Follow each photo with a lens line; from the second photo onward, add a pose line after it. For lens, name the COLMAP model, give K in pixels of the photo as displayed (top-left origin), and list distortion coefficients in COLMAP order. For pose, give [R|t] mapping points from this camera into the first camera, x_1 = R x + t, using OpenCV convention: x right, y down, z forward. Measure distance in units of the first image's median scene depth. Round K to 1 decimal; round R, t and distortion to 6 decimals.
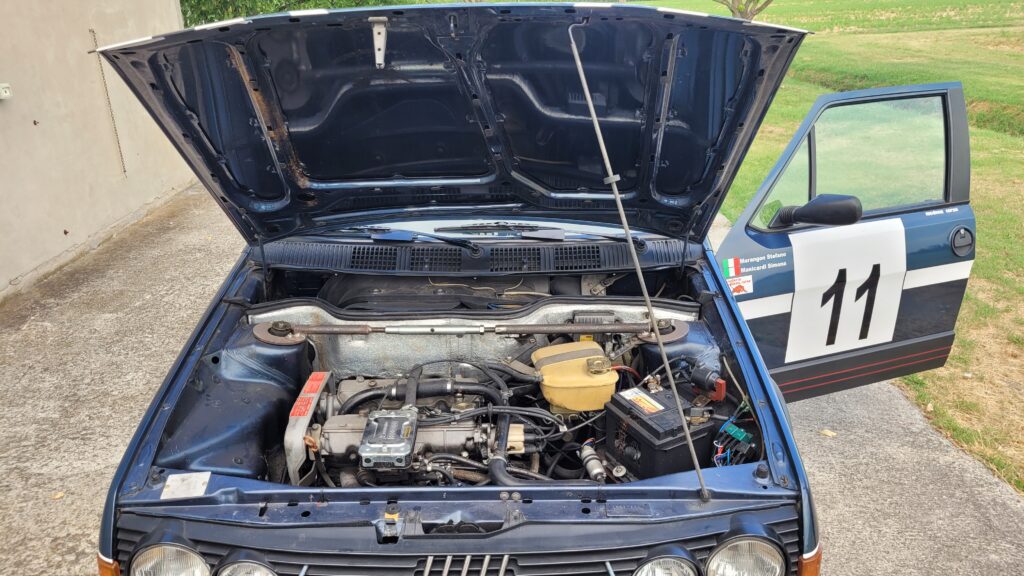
lens RADIAL K [[794.5, 0, 514.5], [0, 794.5, 291.0], [0, 0, 1]] dist [0.043514, -0.035665]
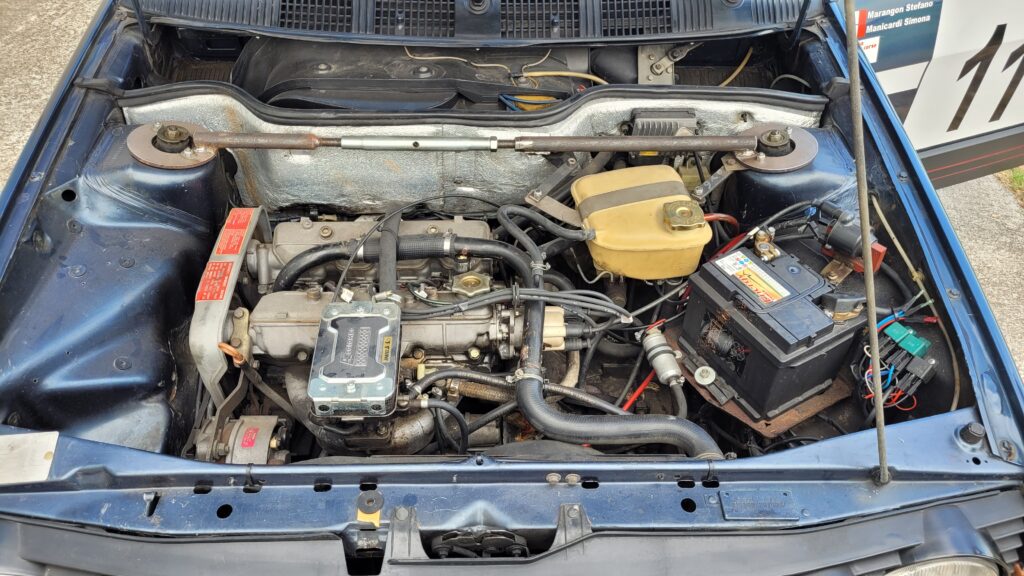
lens RADIAL K [[794.5, 0, 509.1], [0, 794.5, 289.2], [0, 0, 1]] dist [0.043514, -0.035665]
pose [[0.999352, 0.002588, 0.035896, -0.054313], [-0.015146, 0.935021, 0.354268, -0.072700], [-0.032647, -0.354582, 0.934455, 0.382145]]
